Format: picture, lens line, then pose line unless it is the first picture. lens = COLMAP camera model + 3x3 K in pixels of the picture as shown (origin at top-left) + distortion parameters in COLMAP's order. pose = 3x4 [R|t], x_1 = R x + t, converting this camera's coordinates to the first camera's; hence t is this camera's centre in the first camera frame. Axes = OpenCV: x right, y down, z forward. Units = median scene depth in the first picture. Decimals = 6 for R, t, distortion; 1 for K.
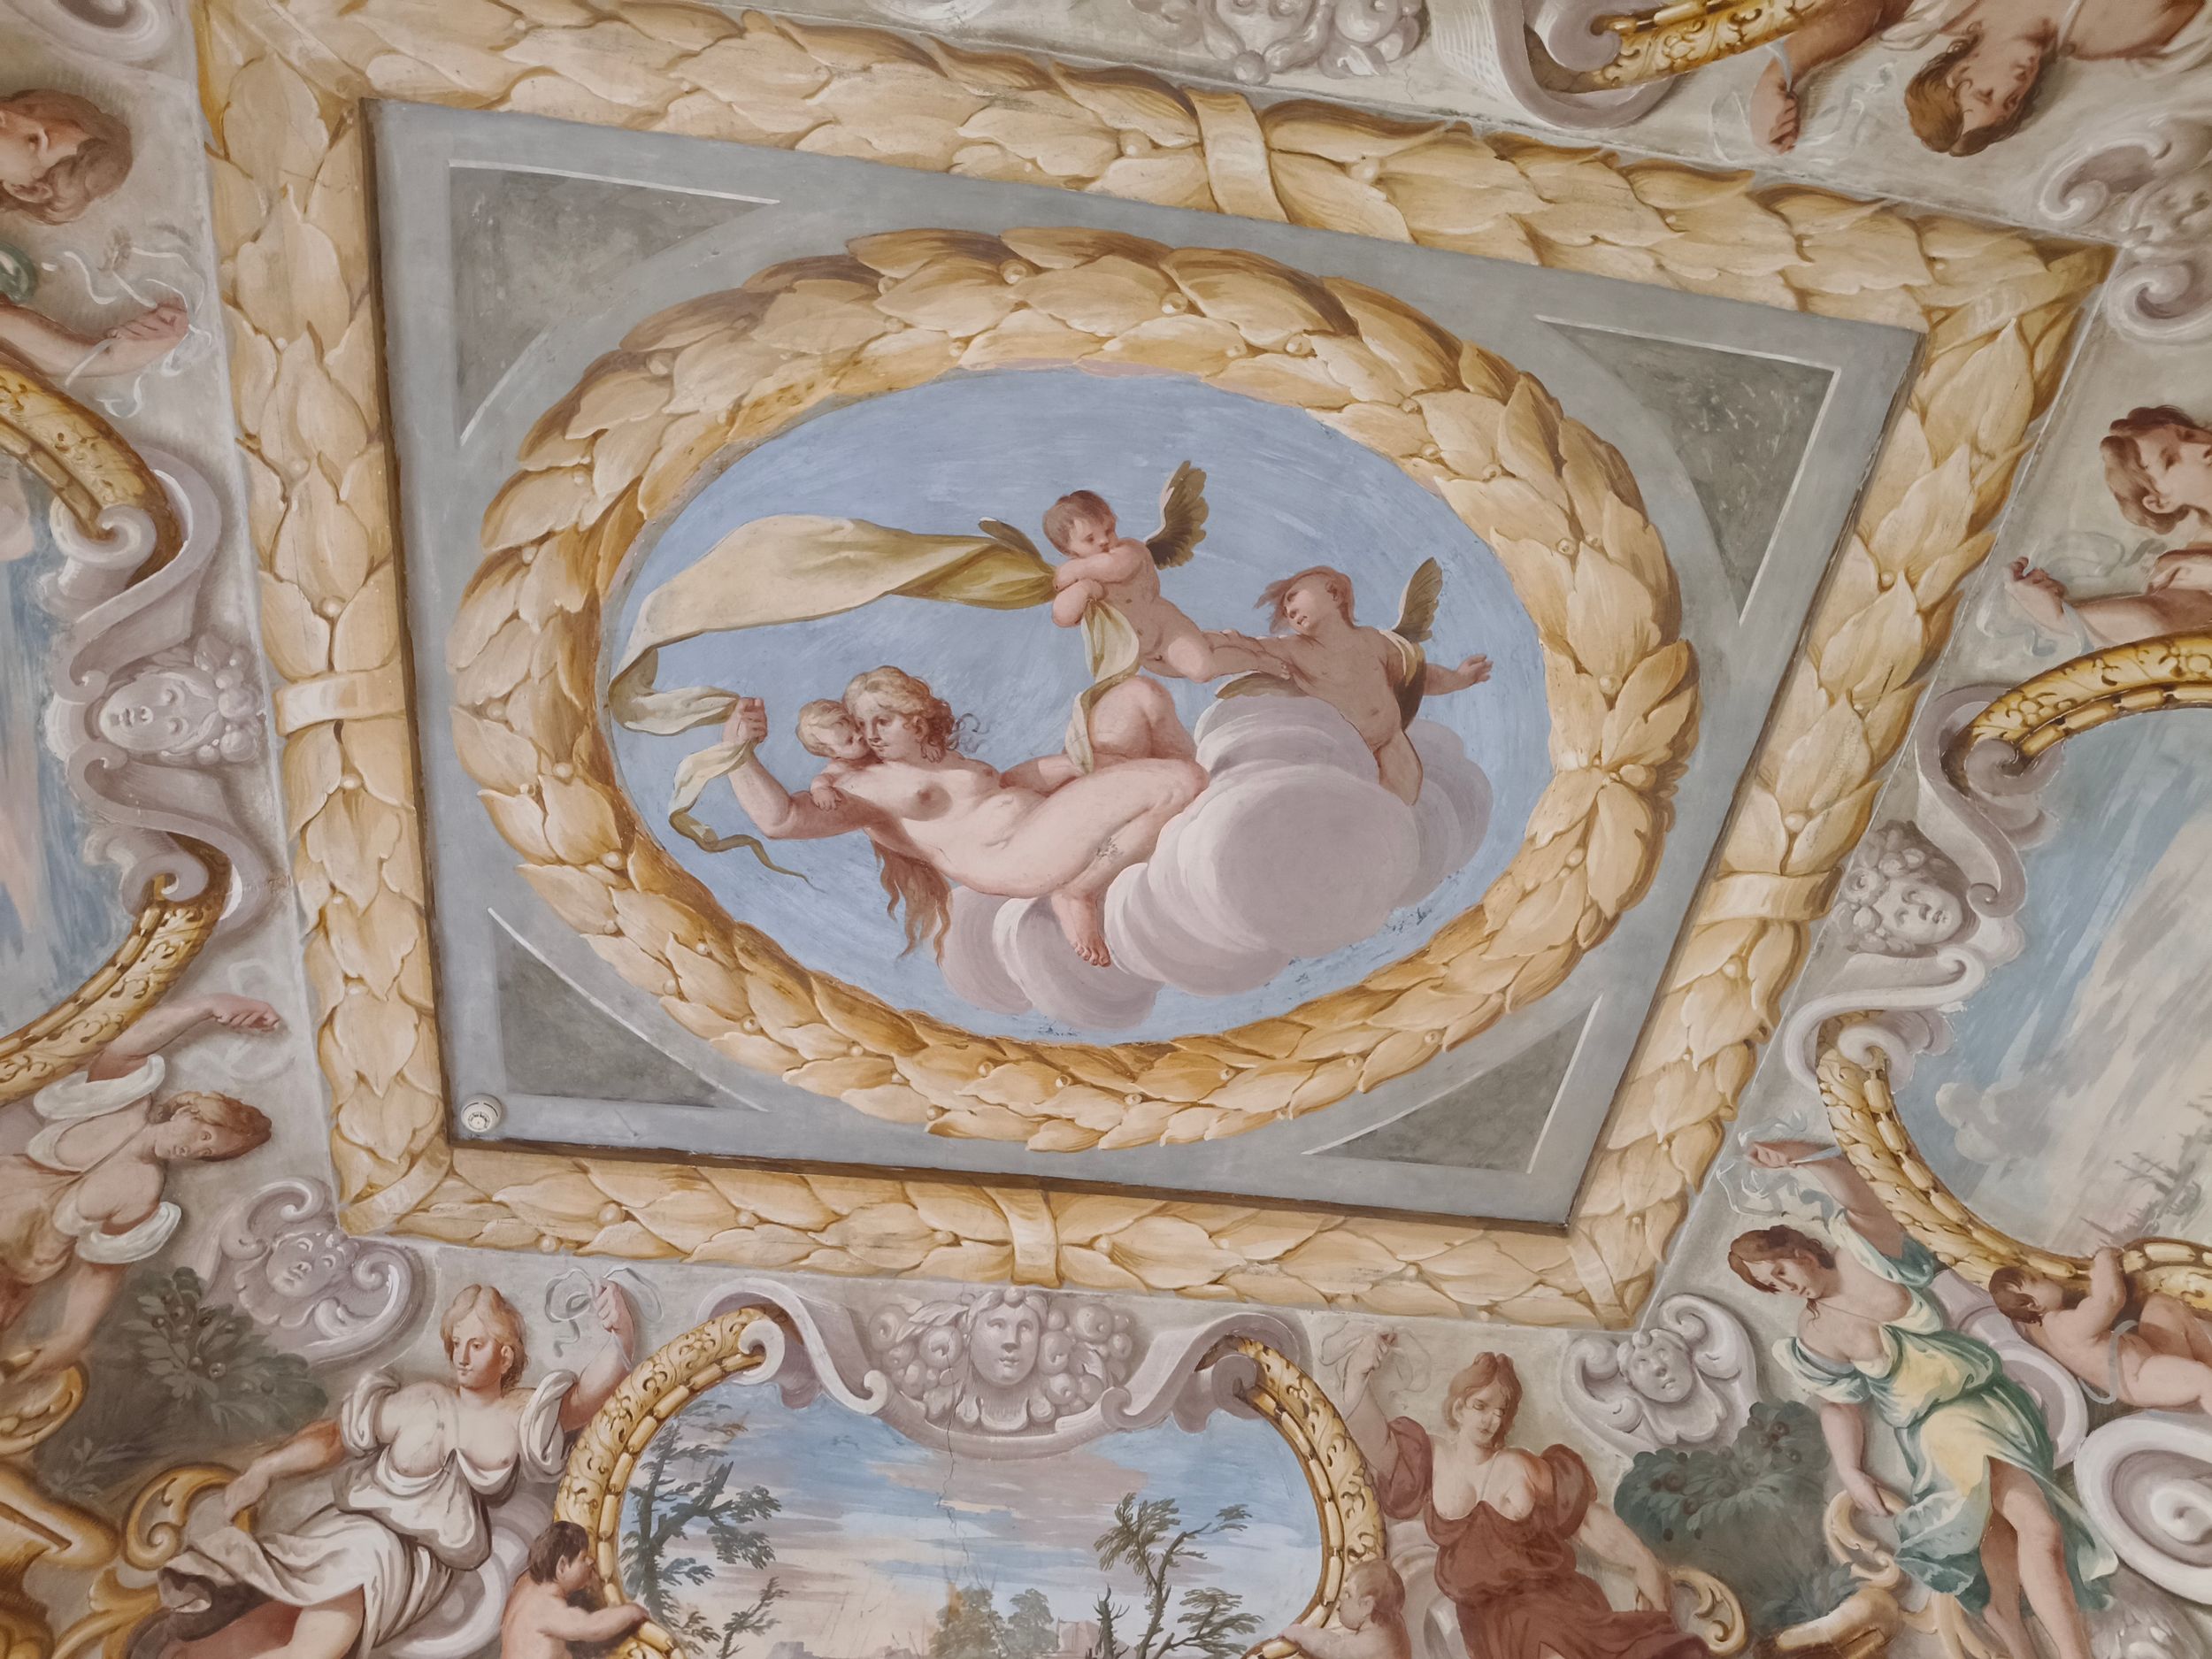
lens RADIAL K [[1696.2, 0, 1129.4], [0, 1696.2, 823.2], [0, 0, 1]] dist [0.037617, -0.103245]
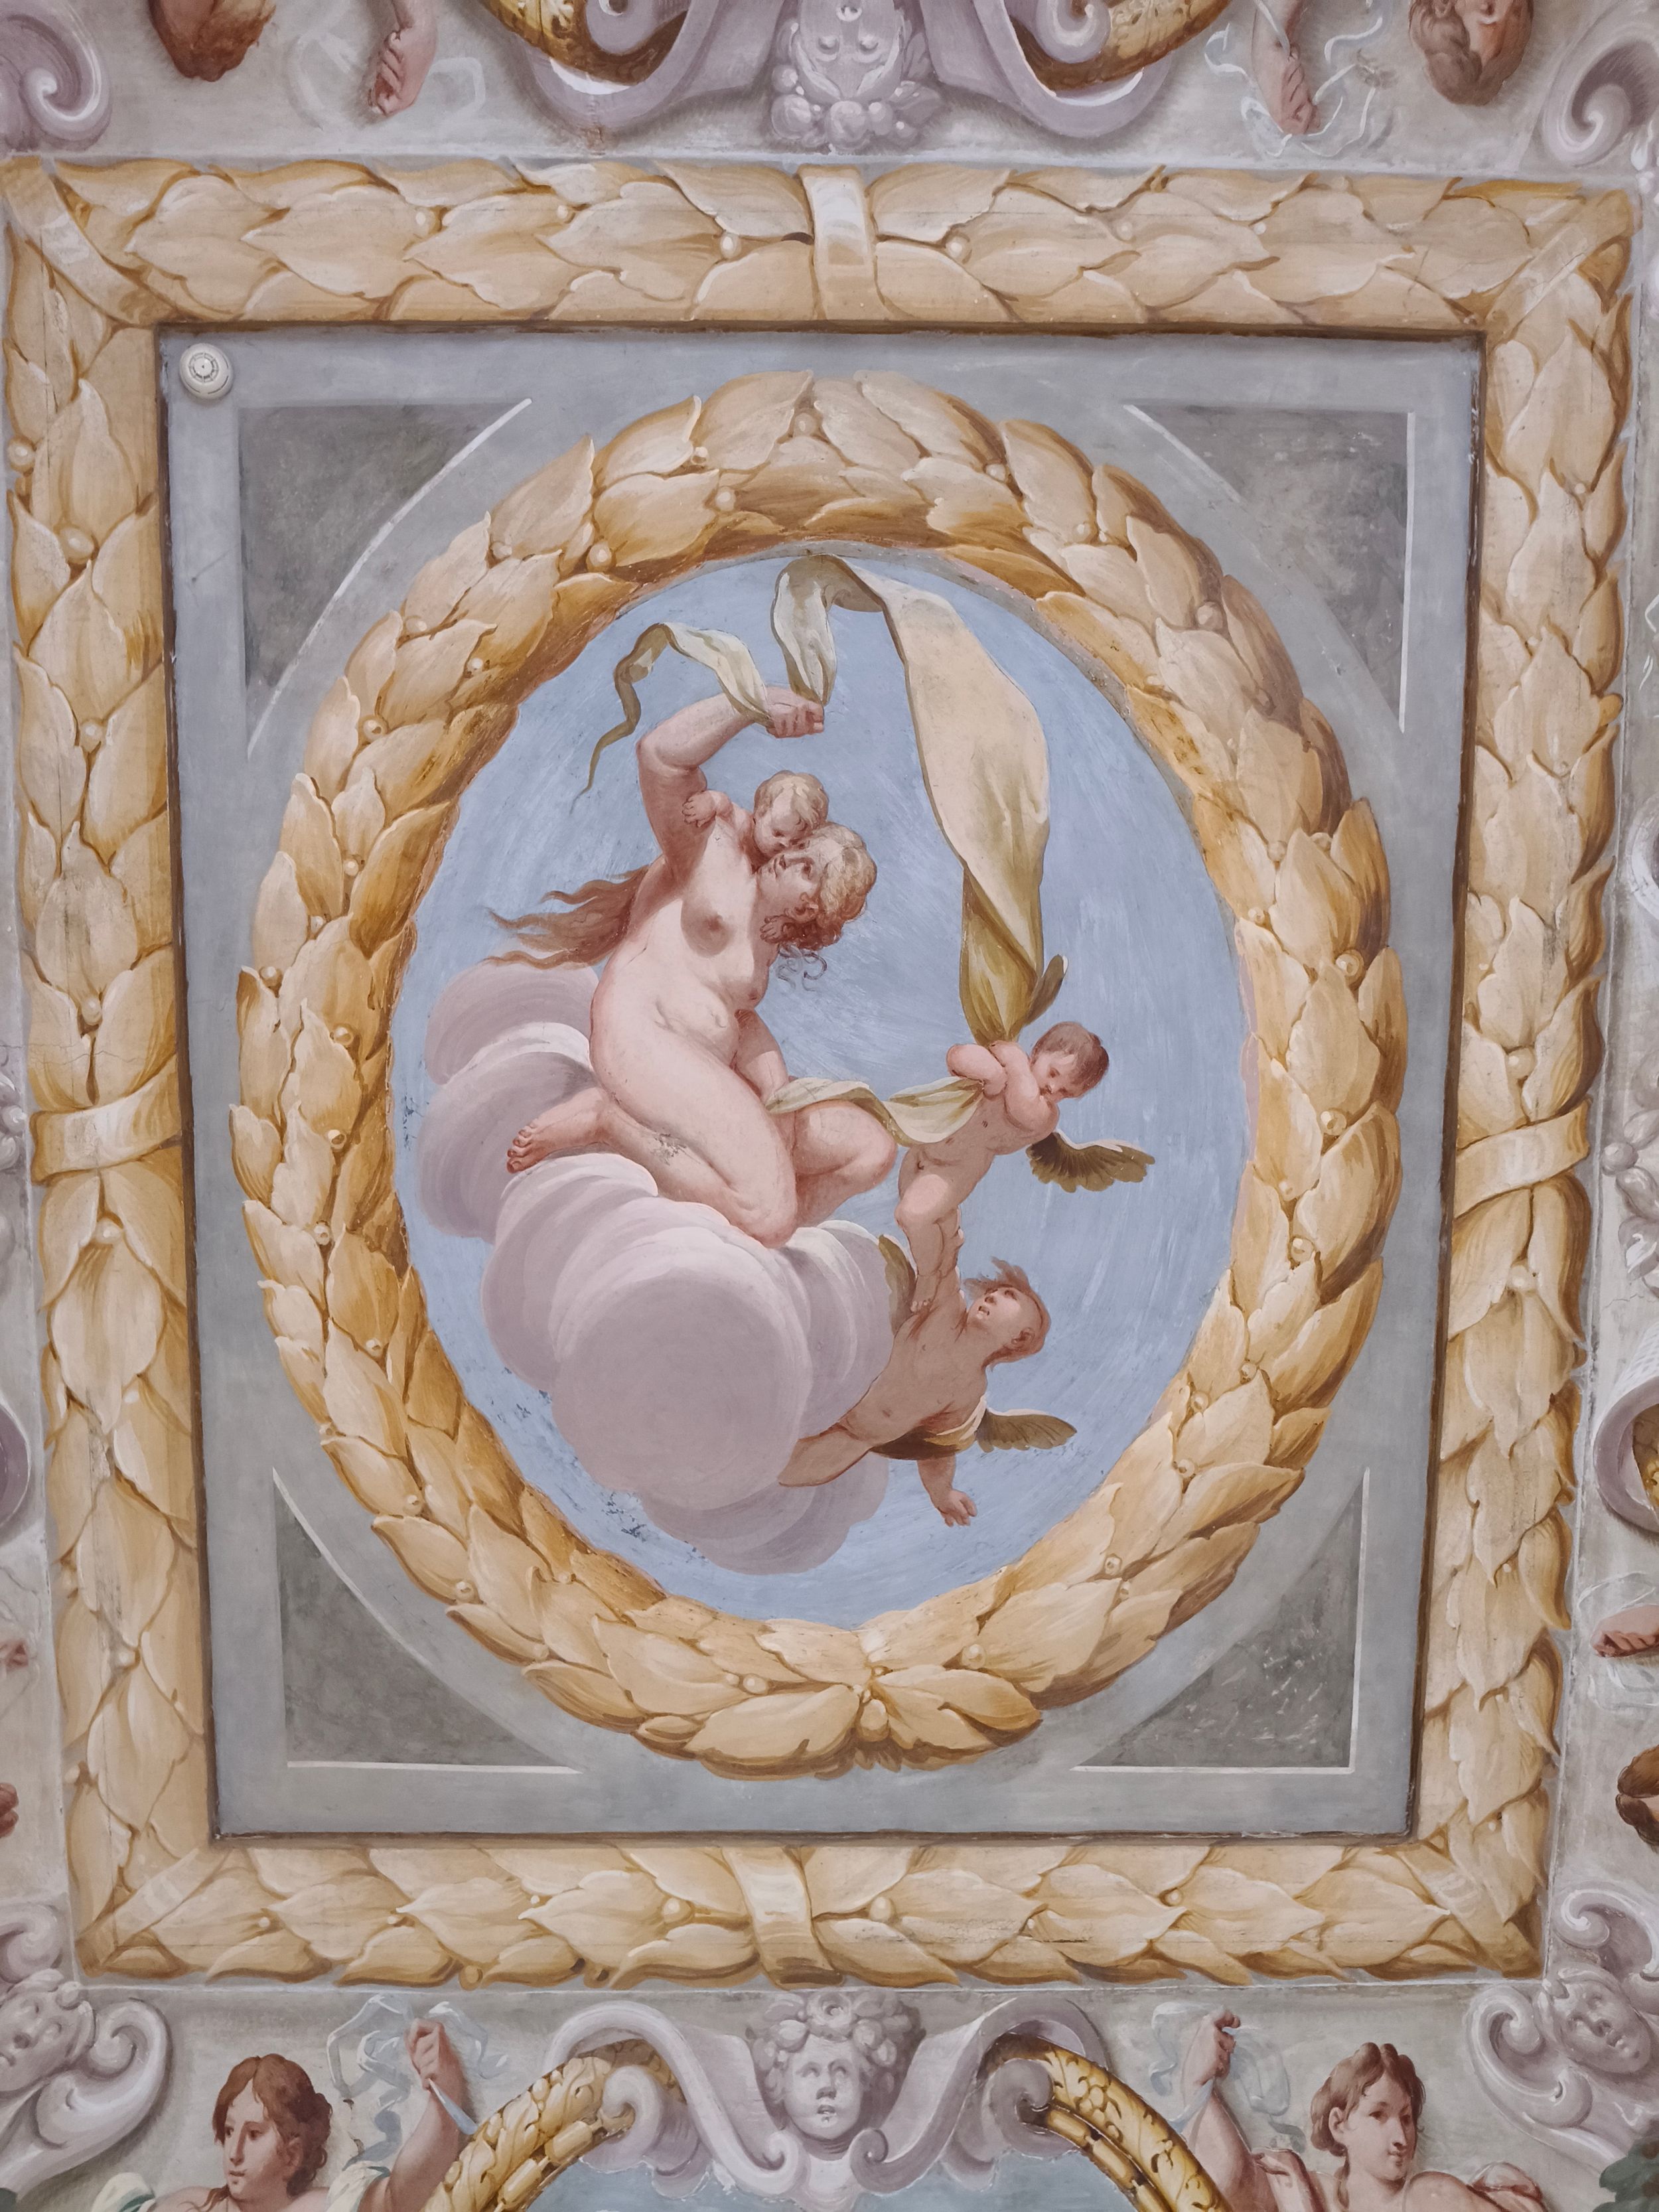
lens RADIAL K [[1696.1, 0, 829.8], [0, 1696.1, 1114.4], [0, 0, 1]] dist [0.037617, -0.103245]
pose [[0.144321, 0.987292, 0.066524, -0.081760], [-0.829753, 0.157374, -0.535484, 0.447621], [-0.539148, 0.022083, 0.841921, 0.273705]]
